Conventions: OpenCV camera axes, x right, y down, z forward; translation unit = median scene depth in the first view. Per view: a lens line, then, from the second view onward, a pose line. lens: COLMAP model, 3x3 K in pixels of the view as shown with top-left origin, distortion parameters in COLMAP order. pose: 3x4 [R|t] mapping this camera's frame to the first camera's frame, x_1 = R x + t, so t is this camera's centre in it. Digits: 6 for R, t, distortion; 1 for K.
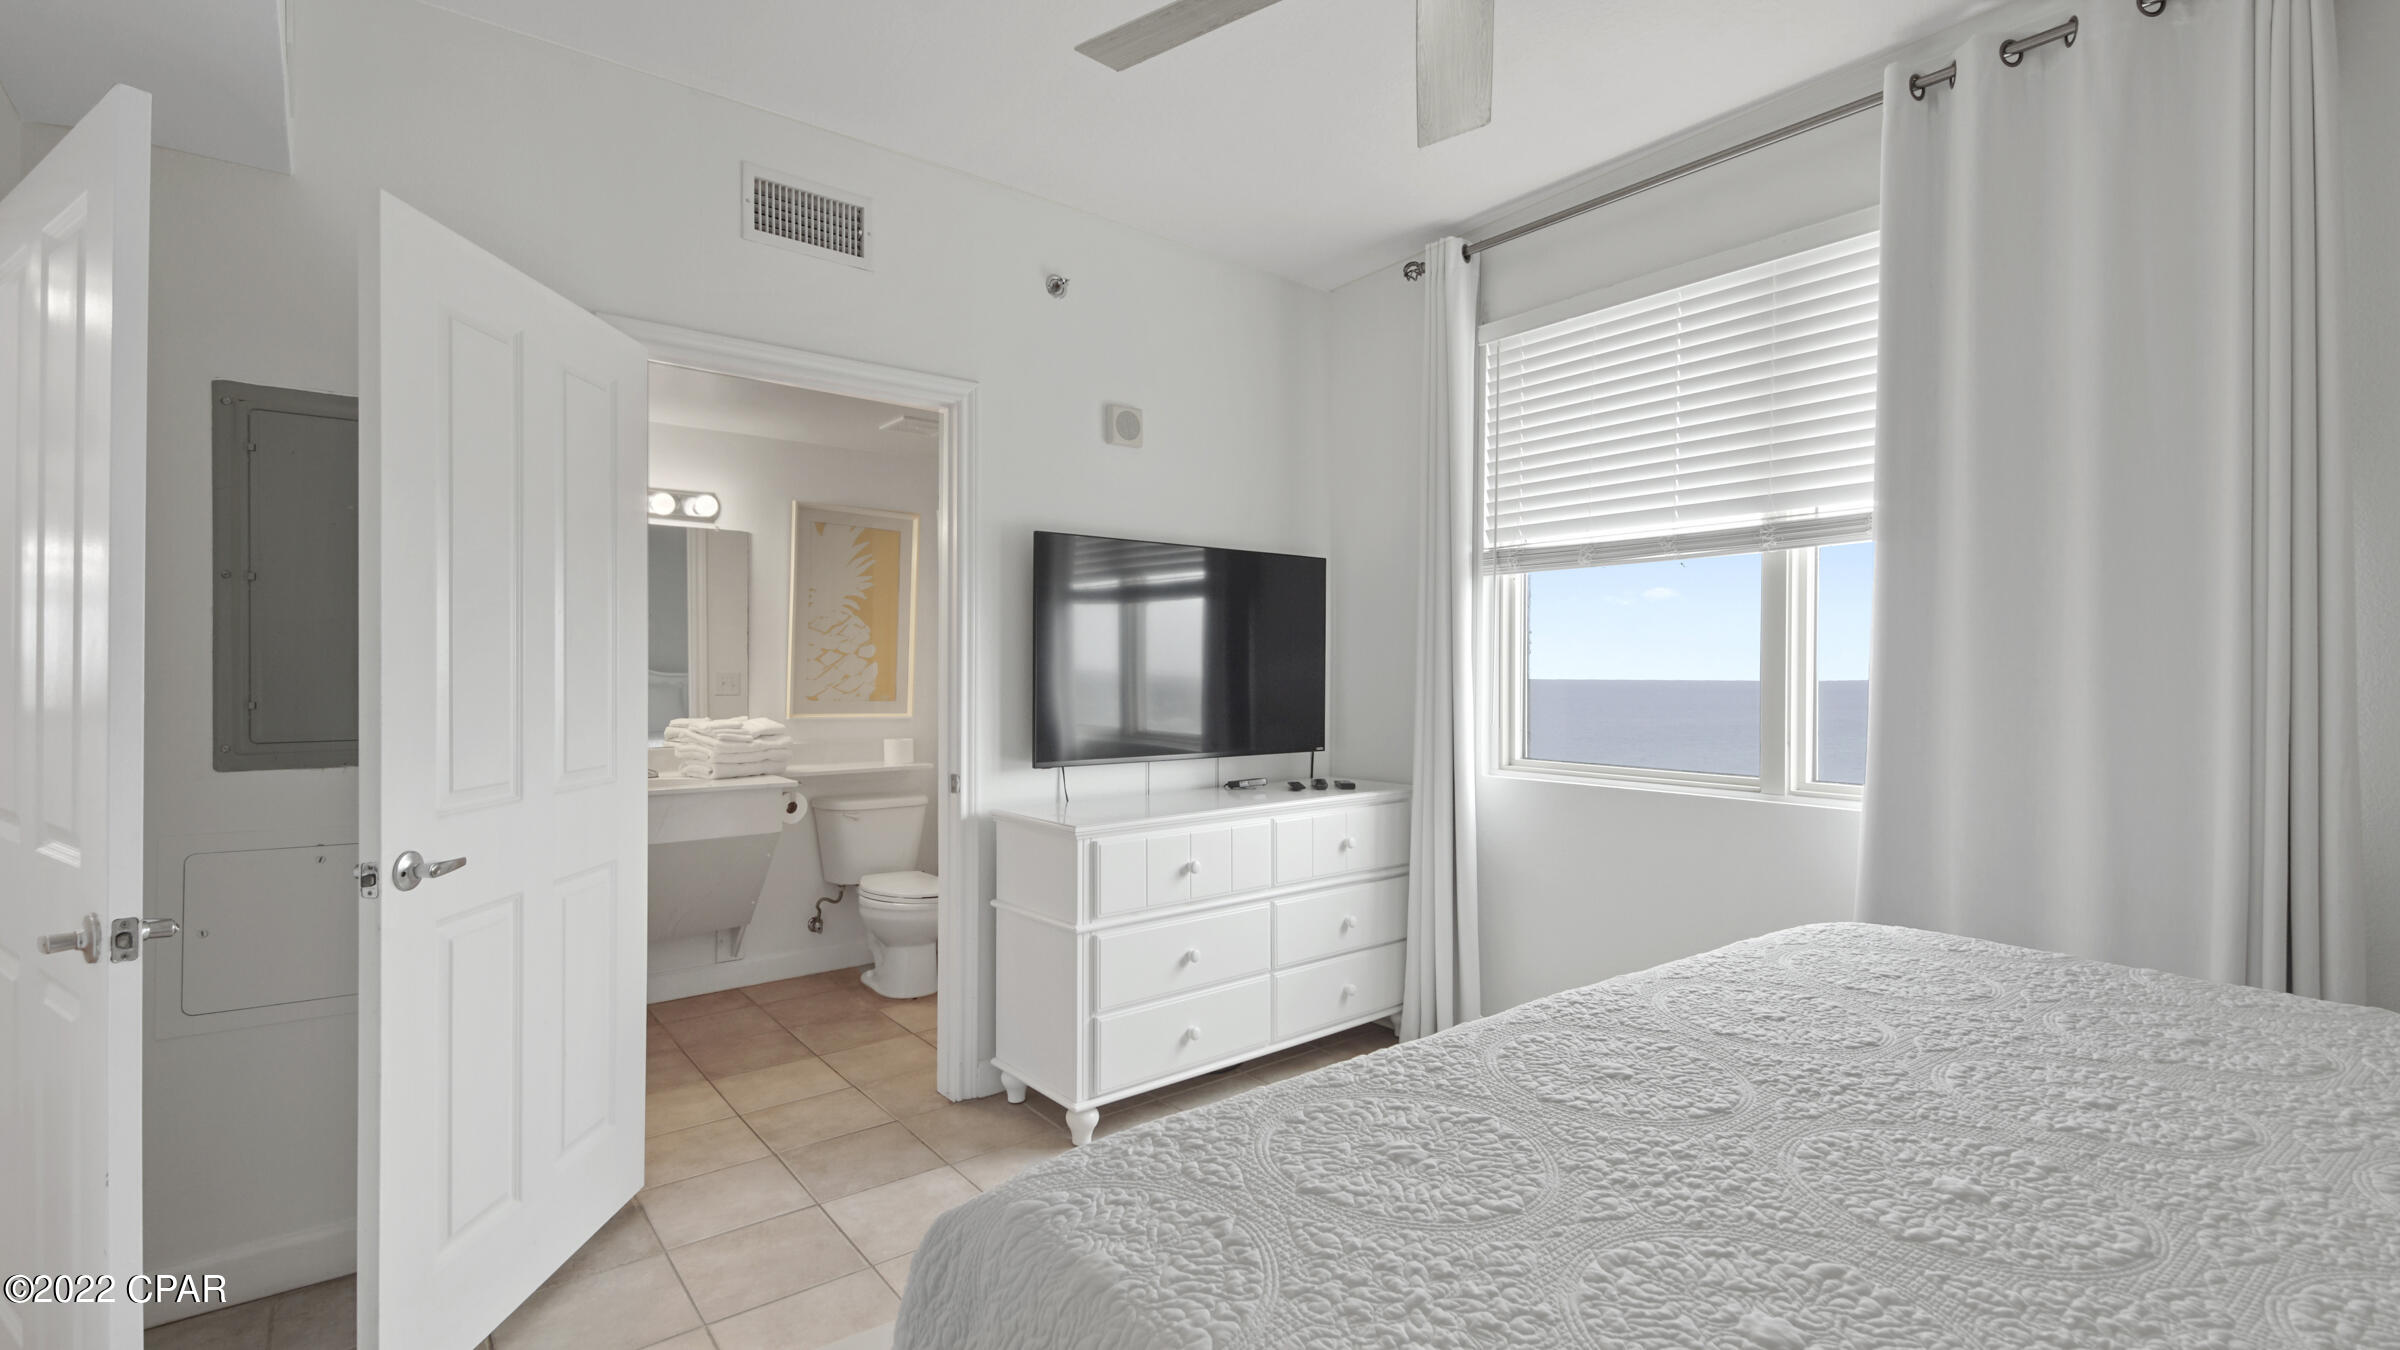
lens RADIAL K [[1057.3, 0, 1189.3], [0, 1057.3, 668.3], [0, 0, 1]] dist [0.019315, -0.012070]
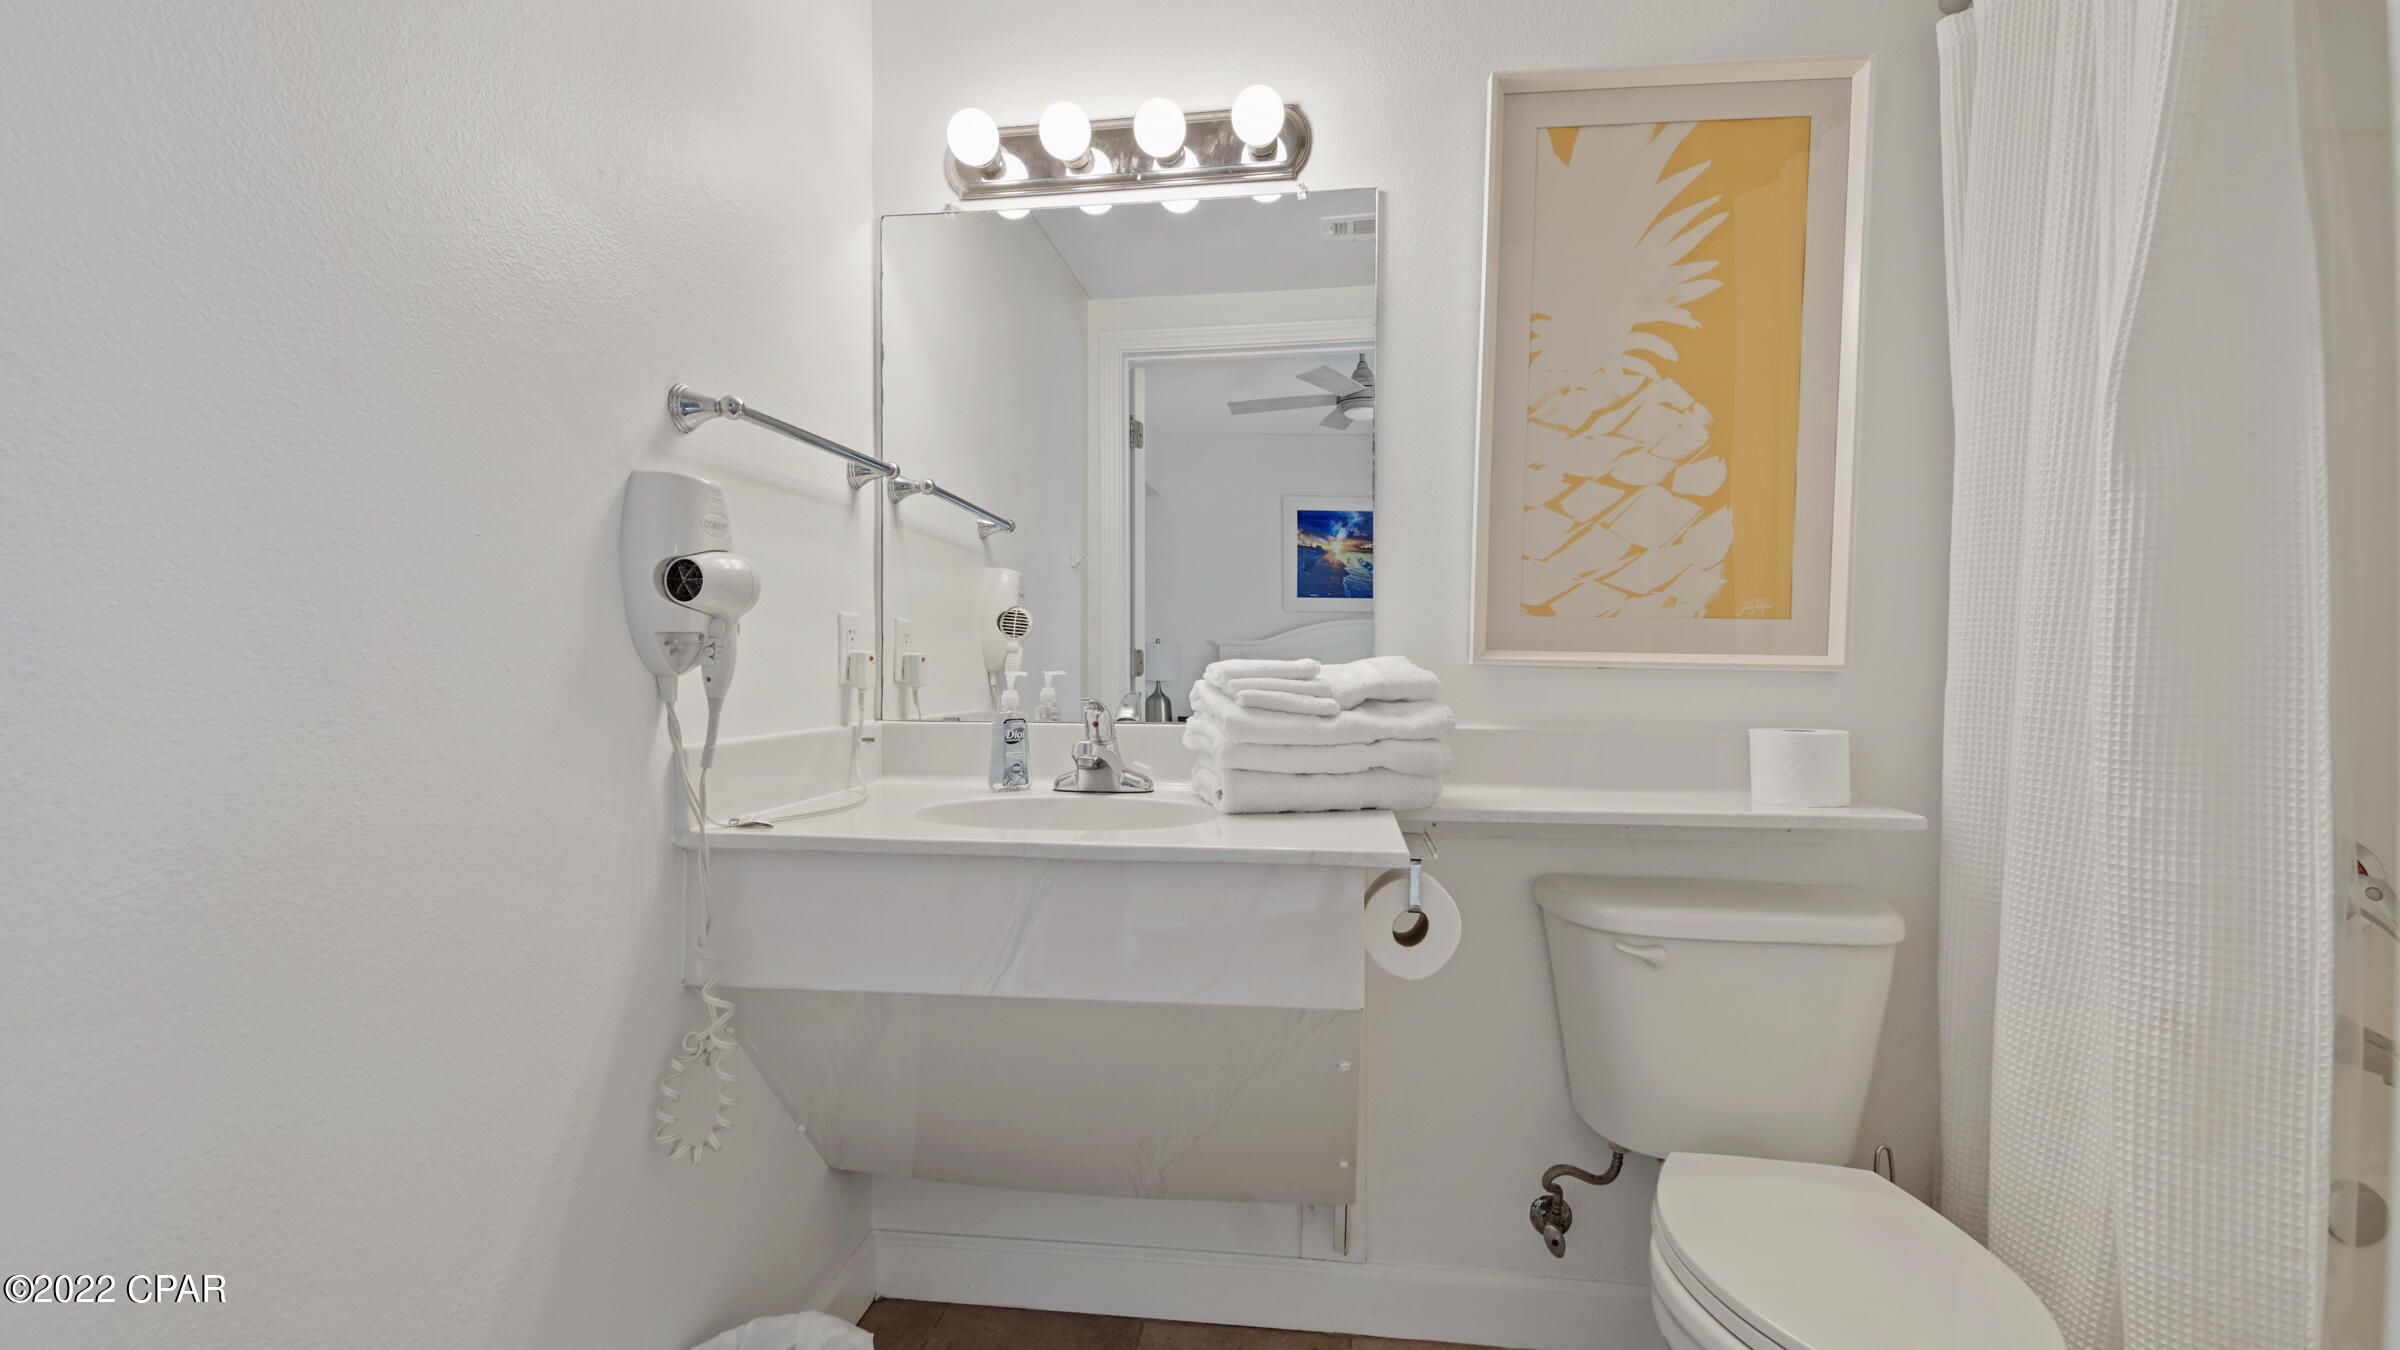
lens RADIAL K [[1057.3, 0, 1158.1], [0, 1057.3, 691.4], [0, 0, 1]] dist [0.019315, -0.012070]
pose [[0.688469, 0.005376, -0.725246, -0.177901], [0.006310, 0.999890, 0.013401, 0.050845], [0.725238, -0.013803, 0.688360, 0.646878]]
